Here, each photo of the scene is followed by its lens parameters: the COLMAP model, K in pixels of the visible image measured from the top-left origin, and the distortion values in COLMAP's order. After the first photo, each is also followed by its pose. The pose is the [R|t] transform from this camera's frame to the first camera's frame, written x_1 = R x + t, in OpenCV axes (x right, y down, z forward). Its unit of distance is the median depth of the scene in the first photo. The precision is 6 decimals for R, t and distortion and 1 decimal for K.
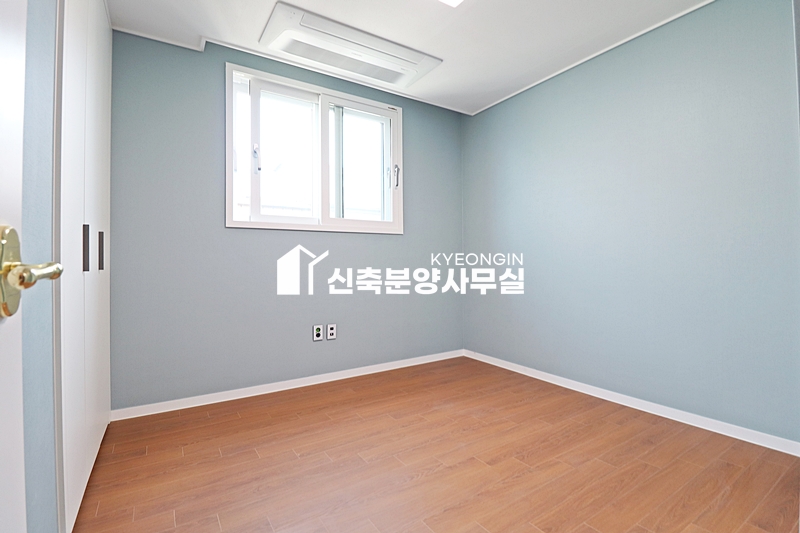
lens RADIAL K [[365.0, 0, 399.5], [0, 365.0, 264.4], [0, 0, 1]] dist [0.001671, 0.000123]
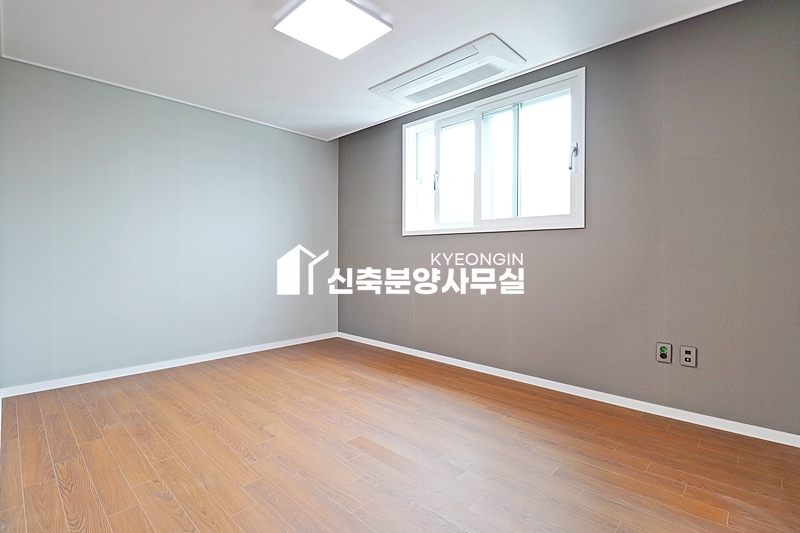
lens RADIAL K [[380.3, 0, 405.1], [0, 380.3, 261.3], [0, 0, 1]] dist [0.000759, -0.012720]
pose [[0.243753, 0.015983, -0.969706, 0.757383], [-0.018016, 0.999766, 0.011950, -0.013766], [0.969670, 0.014558, 0.243984, 0.459027]]
